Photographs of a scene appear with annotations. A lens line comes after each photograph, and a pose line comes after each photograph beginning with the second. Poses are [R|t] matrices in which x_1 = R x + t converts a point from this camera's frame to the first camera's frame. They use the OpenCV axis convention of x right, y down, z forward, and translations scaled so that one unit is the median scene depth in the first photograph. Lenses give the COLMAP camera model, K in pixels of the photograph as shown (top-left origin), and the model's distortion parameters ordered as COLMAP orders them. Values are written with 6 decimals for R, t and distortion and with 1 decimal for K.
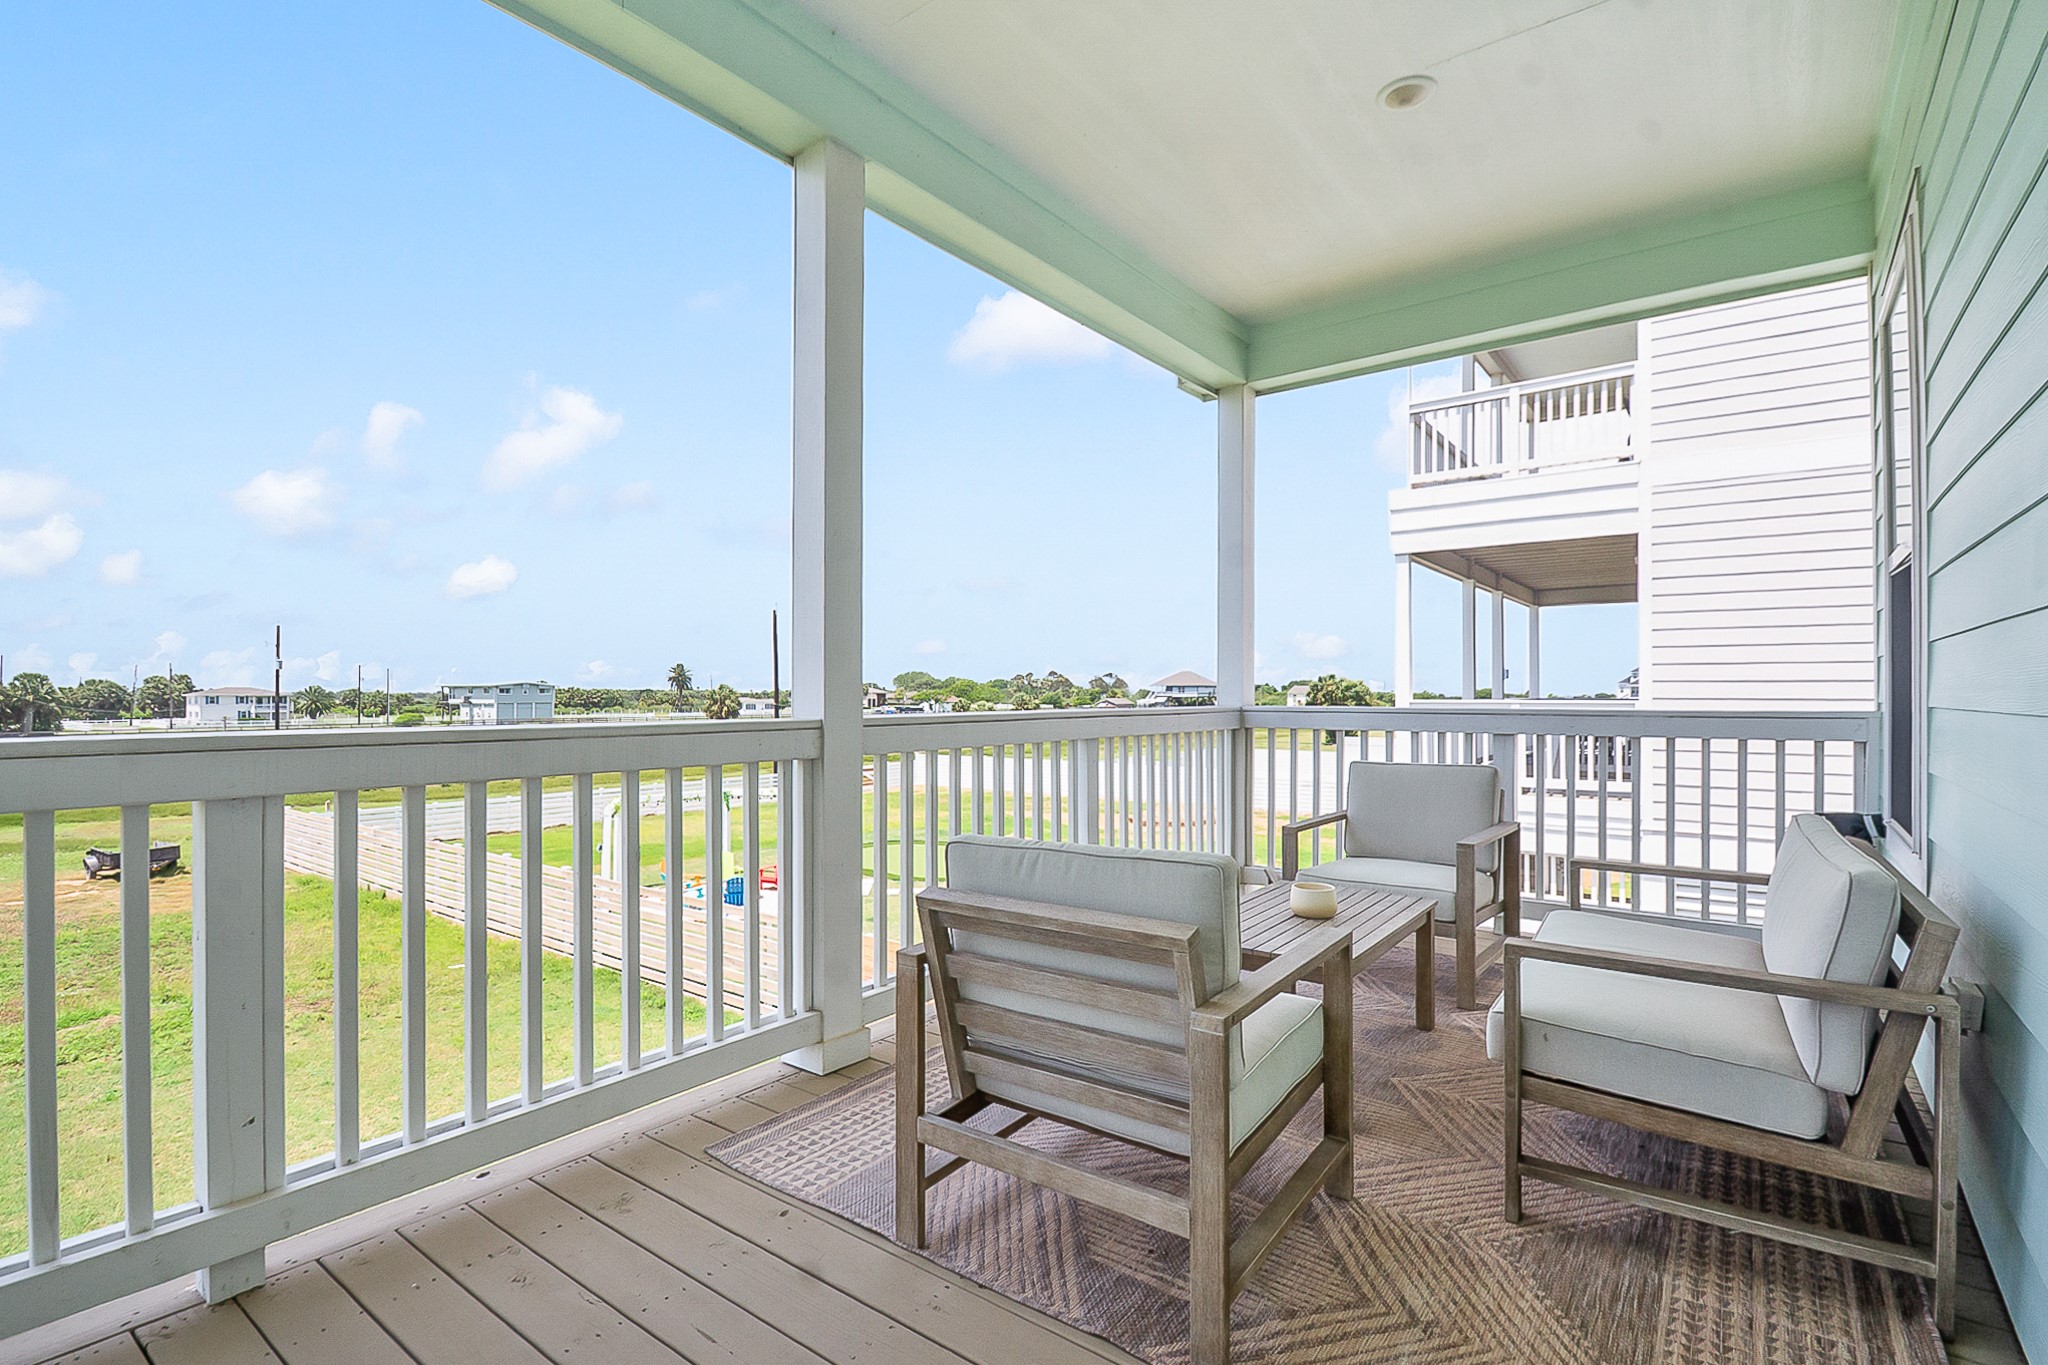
lens RADIAL K [[970.7, 0, 1023.7], [0, 970.7, 706.6], [0, 0, 1]] dist [0.022415, -0.025265]
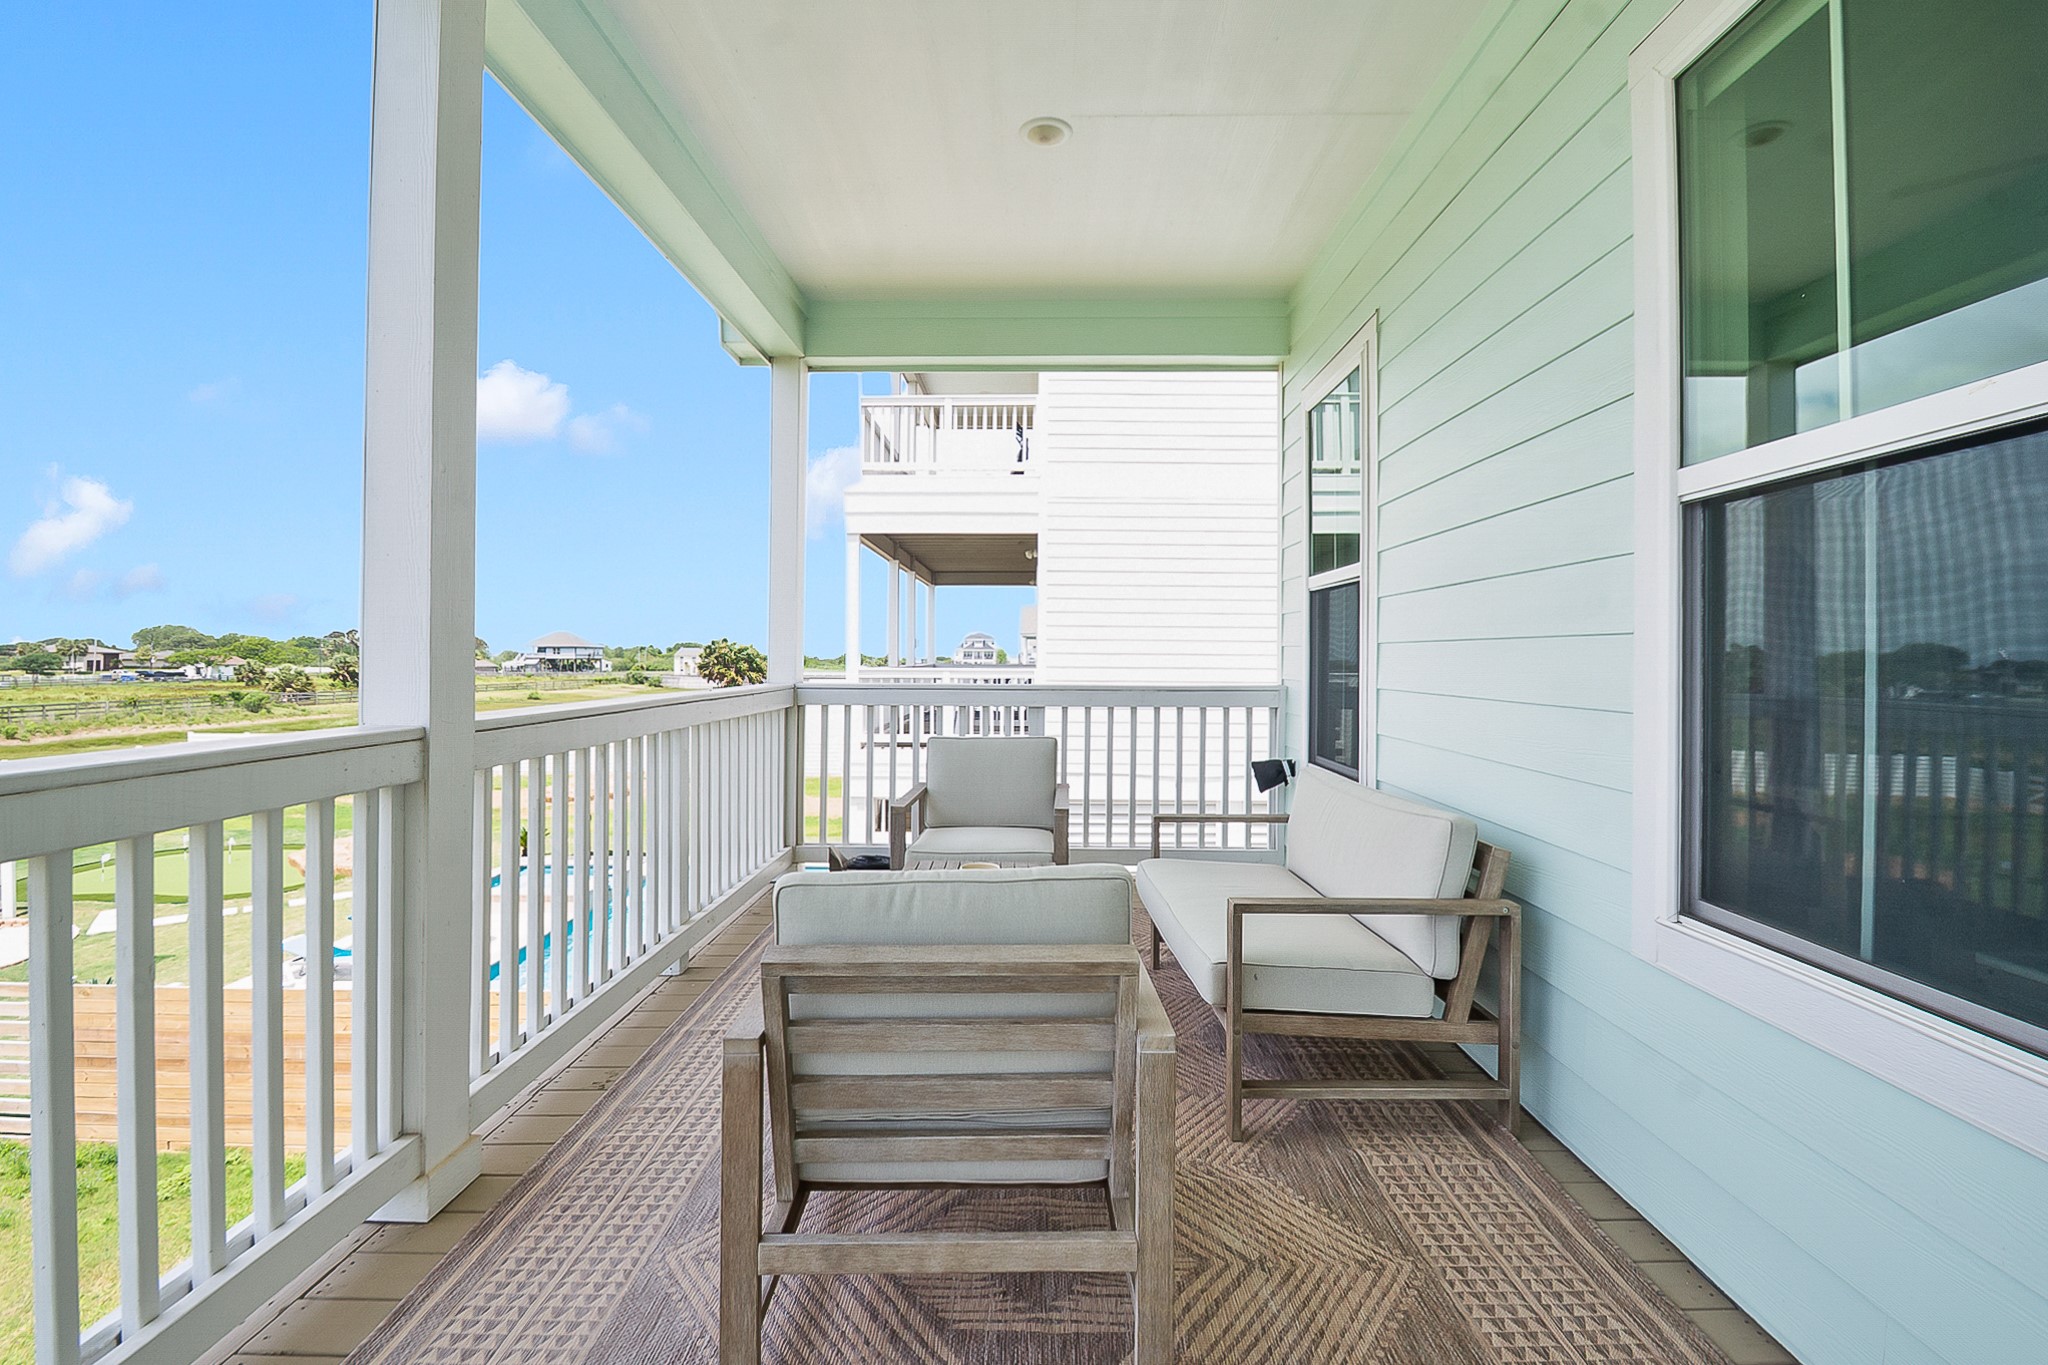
lens RADIAL K [[929.4, 0, 1031.0], [0, 929.4, 665.4], [0, 0, 1]] dist [0.021118, -0.021207]
pose [[0.798366, -0.000729, 0.602171, -0.261686], [0.002104, 0.999997, -0.001578, -0.029263], [-0.602168, 0.002527, 0.798365, 0.179627]]
